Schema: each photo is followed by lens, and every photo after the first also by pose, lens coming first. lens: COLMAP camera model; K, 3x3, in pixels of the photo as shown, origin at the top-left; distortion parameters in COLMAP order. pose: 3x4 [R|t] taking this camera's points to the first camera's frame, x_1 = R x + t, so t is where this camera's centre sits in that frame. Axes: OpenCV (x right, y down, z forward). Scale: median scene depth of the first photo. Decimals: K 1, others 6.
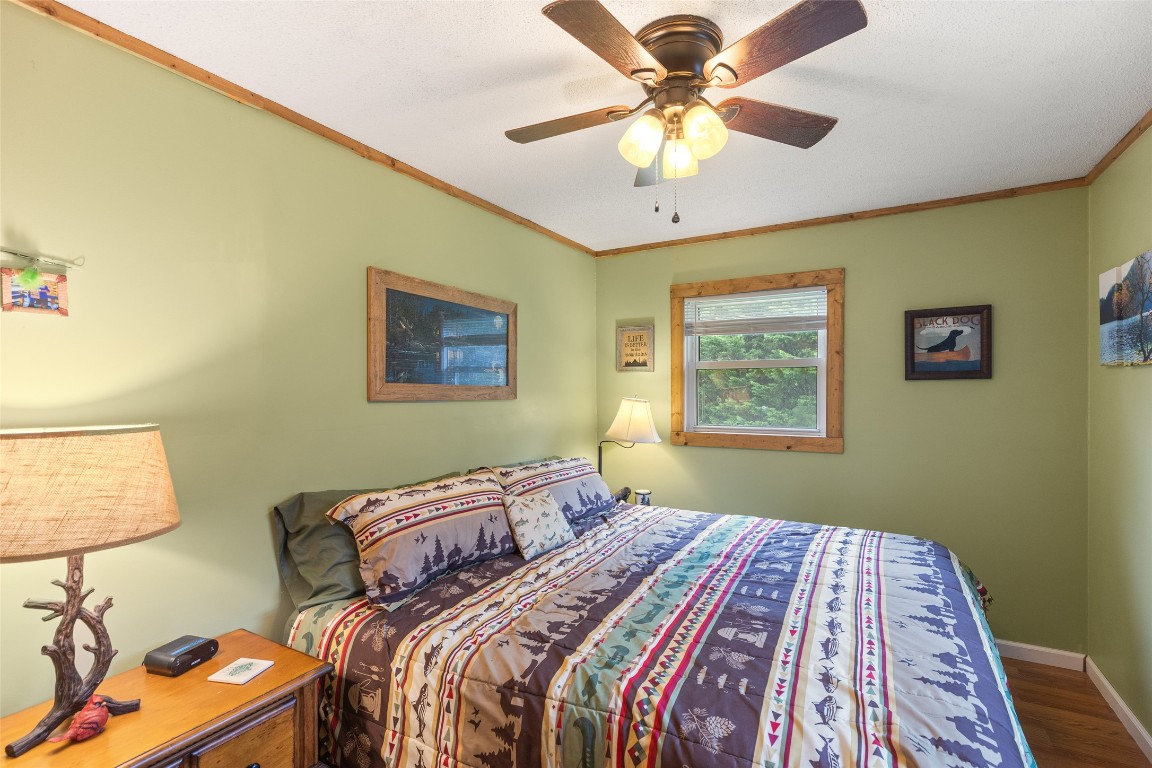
lens RADIAL K [[543.6, 0, 580.0], [0, 543.6, 385.5], [0, 0, 1]] dist [0.001304, 0.001253]
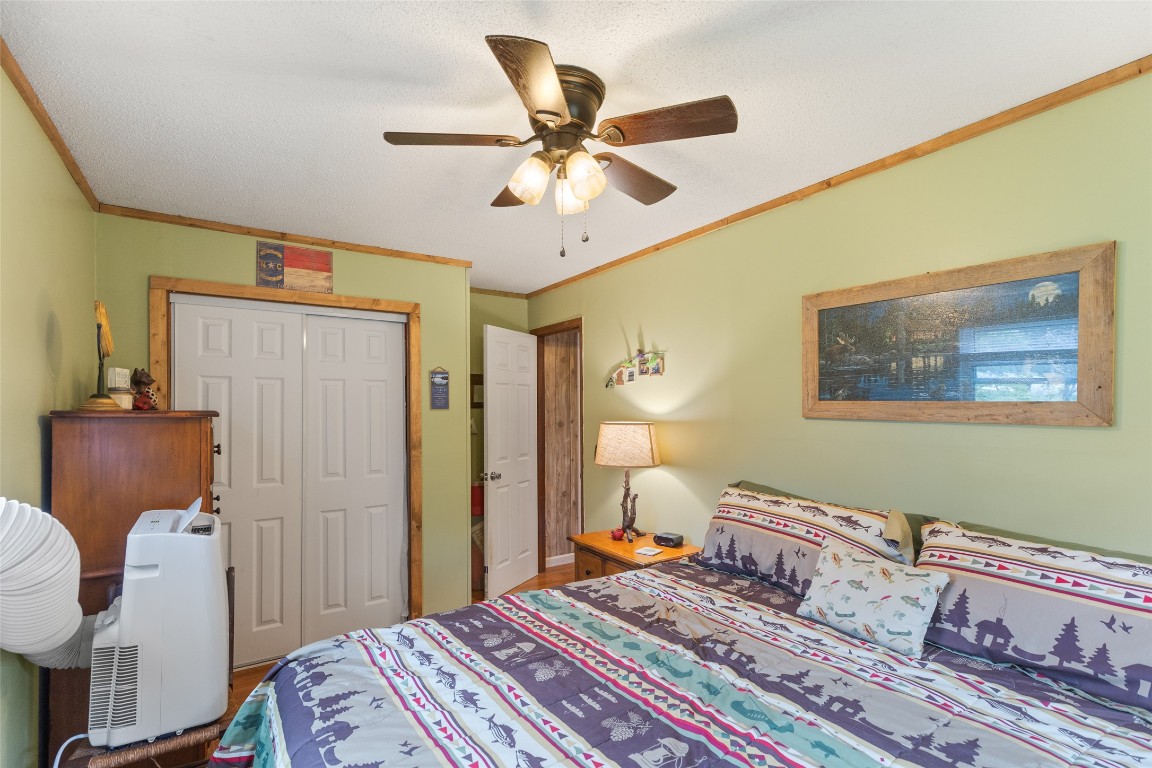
lens RADIAL K [[543.6, 0, 579.6], [0, 543.6, 394.9], [0, 0, 1]] dist [0.001304, 0.001253]
pose [[-0.457581, -0.008447, -0.889128, 0.881773], [0.014886, 0.999742, -0.017159, -0.005585], [0.889044, -0.021087, -0.457337, 1.203092]]
